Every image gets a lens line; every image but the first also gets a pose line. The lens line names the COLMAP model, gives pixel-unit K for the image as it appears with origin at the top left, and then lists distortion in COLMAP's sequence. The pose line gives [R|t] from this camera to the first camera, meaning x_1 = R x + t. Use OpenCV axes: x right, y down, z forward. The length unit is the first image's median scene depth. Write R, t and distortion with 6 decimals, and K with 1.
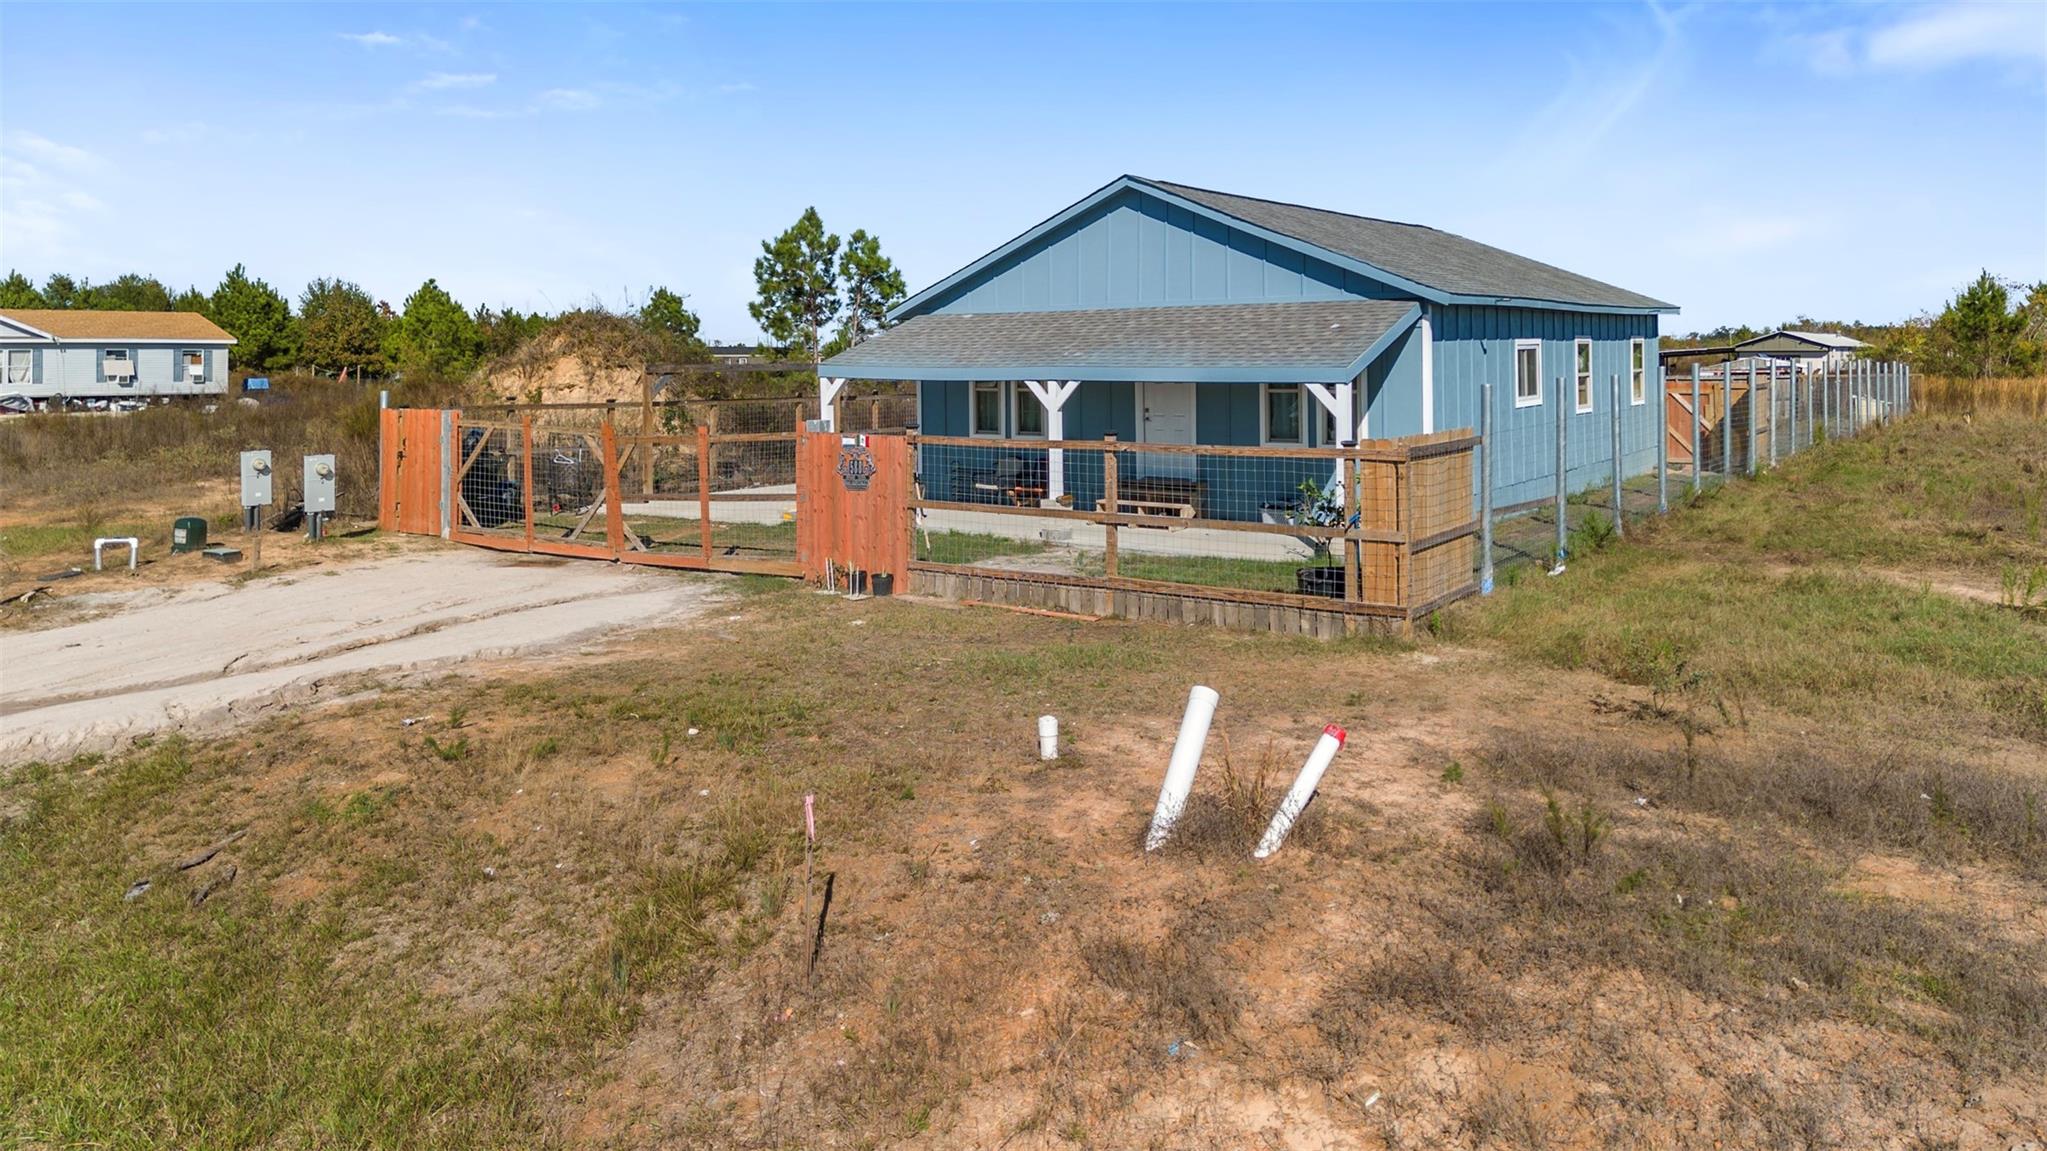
lens RADIAL K [[1446.0, 0, 1018.3], [0, 1446.0, 520.9], [0, 0, 1]] dist [0.022554, -0.023148]
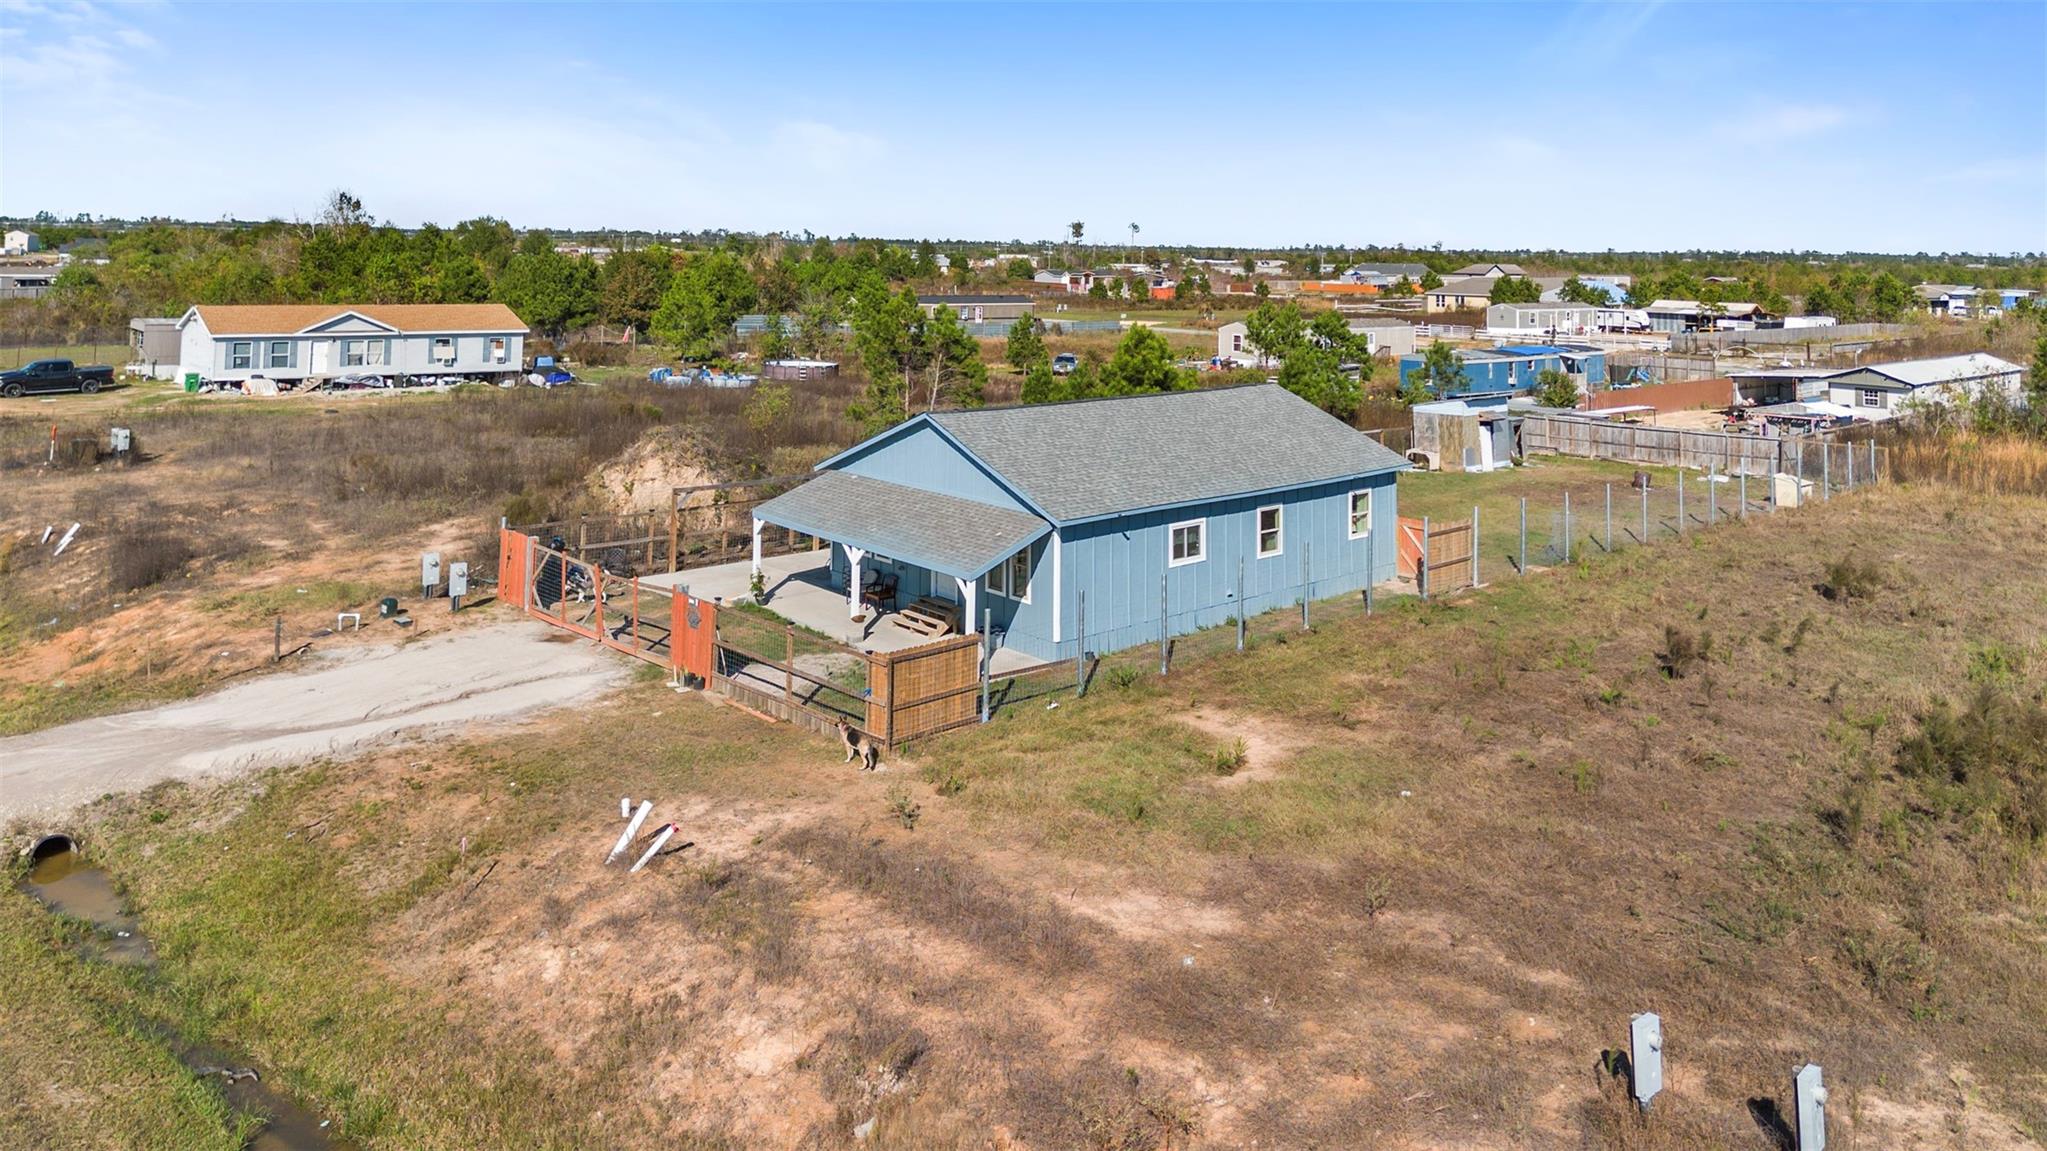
lens RADIAL K [[1496.0, 0, 1005.8], [0, 1496.0, 373.9], [0, 0, 1]] dist [0.029484, -0.008807]
pose [[0.973546, 0.037704, -0.225360, 0.541897], [-0.042978, 0.998904, -0.018541, -0.255257], [0.224414, 0.027736, 0.974099, -0.611499]]
